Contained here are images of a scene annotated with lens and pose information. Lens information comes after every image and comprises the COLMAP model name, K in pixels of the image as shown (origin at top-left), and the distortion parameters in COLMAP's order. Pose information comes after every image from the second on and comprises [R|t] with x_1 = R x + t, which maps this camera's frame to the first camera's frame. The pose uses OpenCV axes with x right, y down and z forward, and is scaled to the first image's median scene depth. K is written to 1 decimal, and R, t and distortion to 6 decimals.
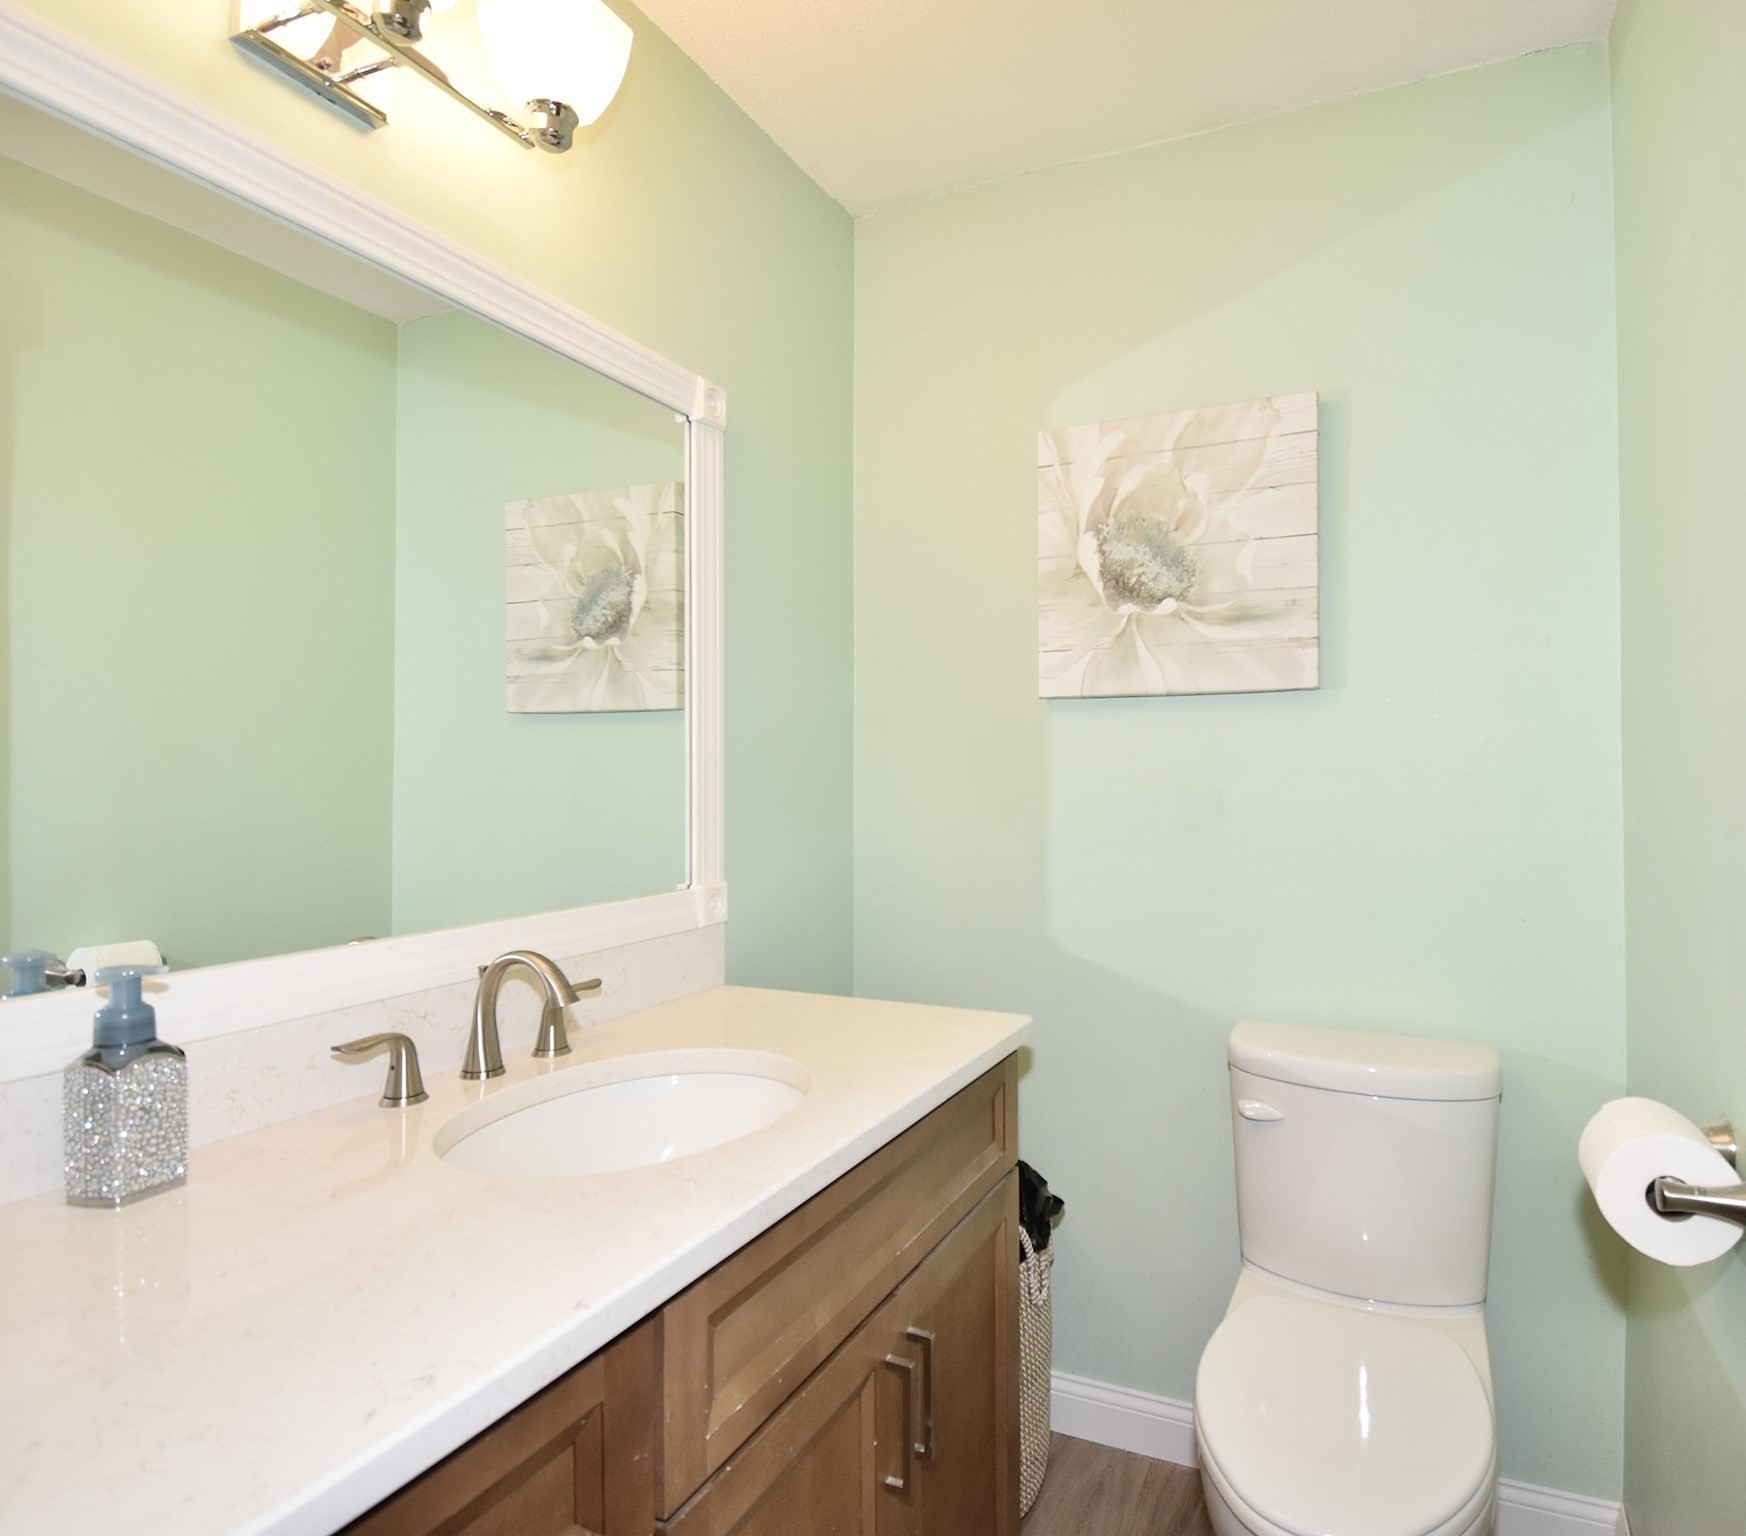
lens RADIAL K [[954.5, 0, 879.7], [0, 954.5, 765.6], [0, 0, 1]] dist [-0.006941, 0.001585]
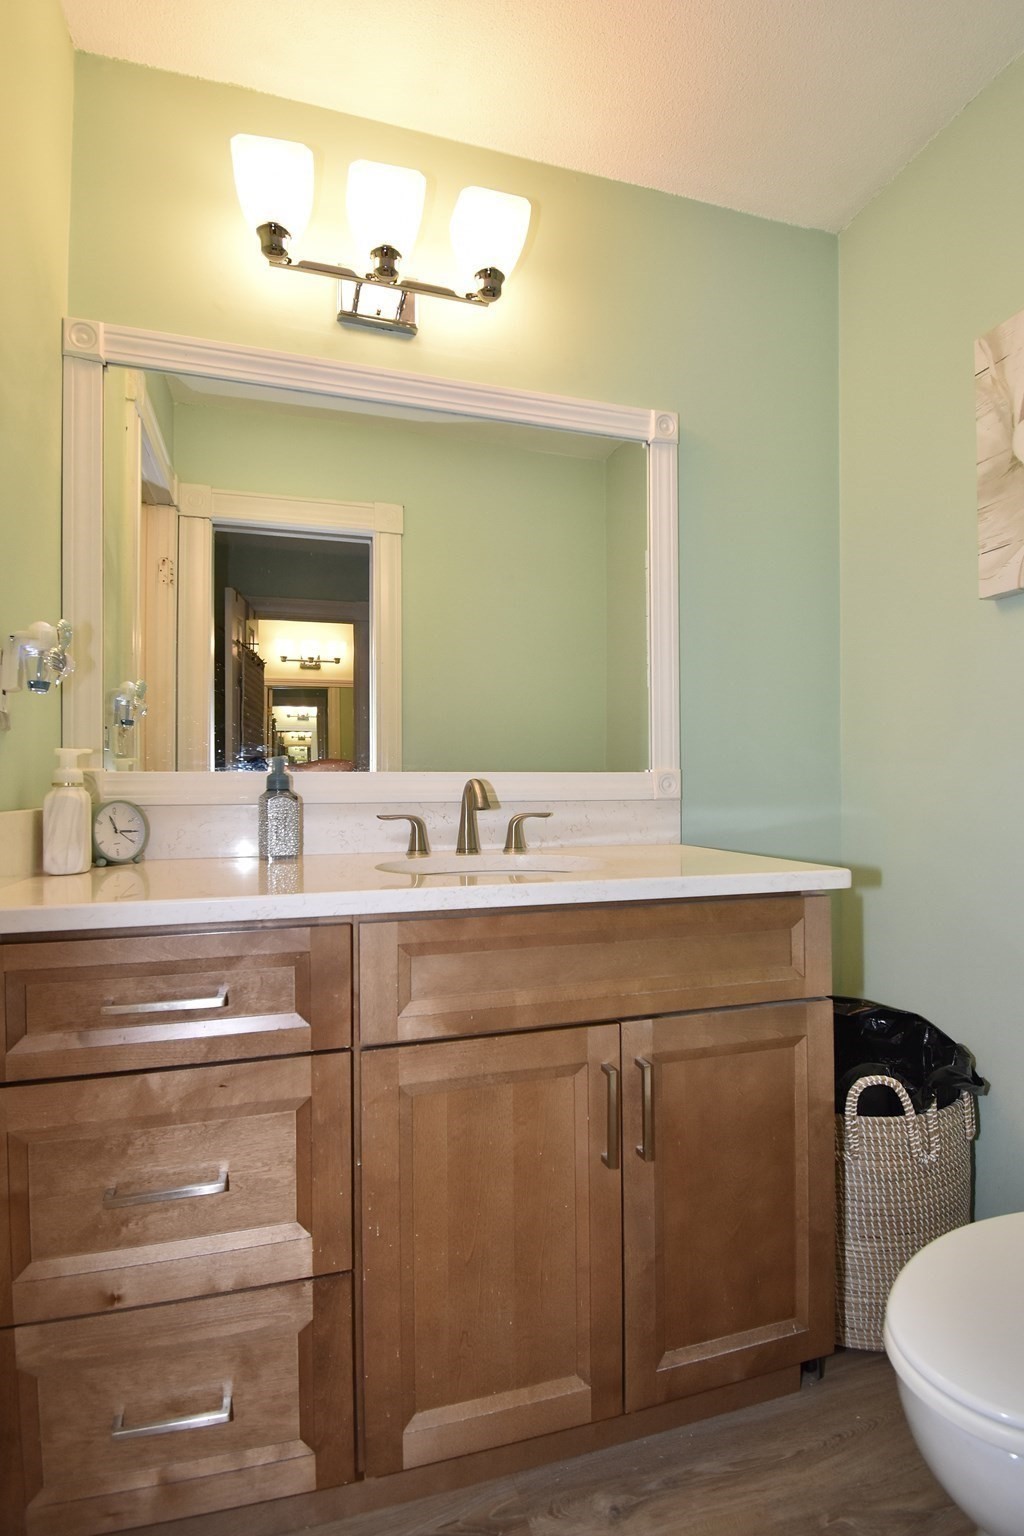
lens RADIAL K [[683.9, 0, 546.1], [0, 683.9, 791.4], [0, 0, 1]] dist [-0.008224, -0.001455]
pose [[0.690760, 0.009115, -0.723027, 0.405300], [-0.000513, 0.999926, 0.012116, 0.135724], [0.723084, -0.007998, 0.690714, 0.164855]]
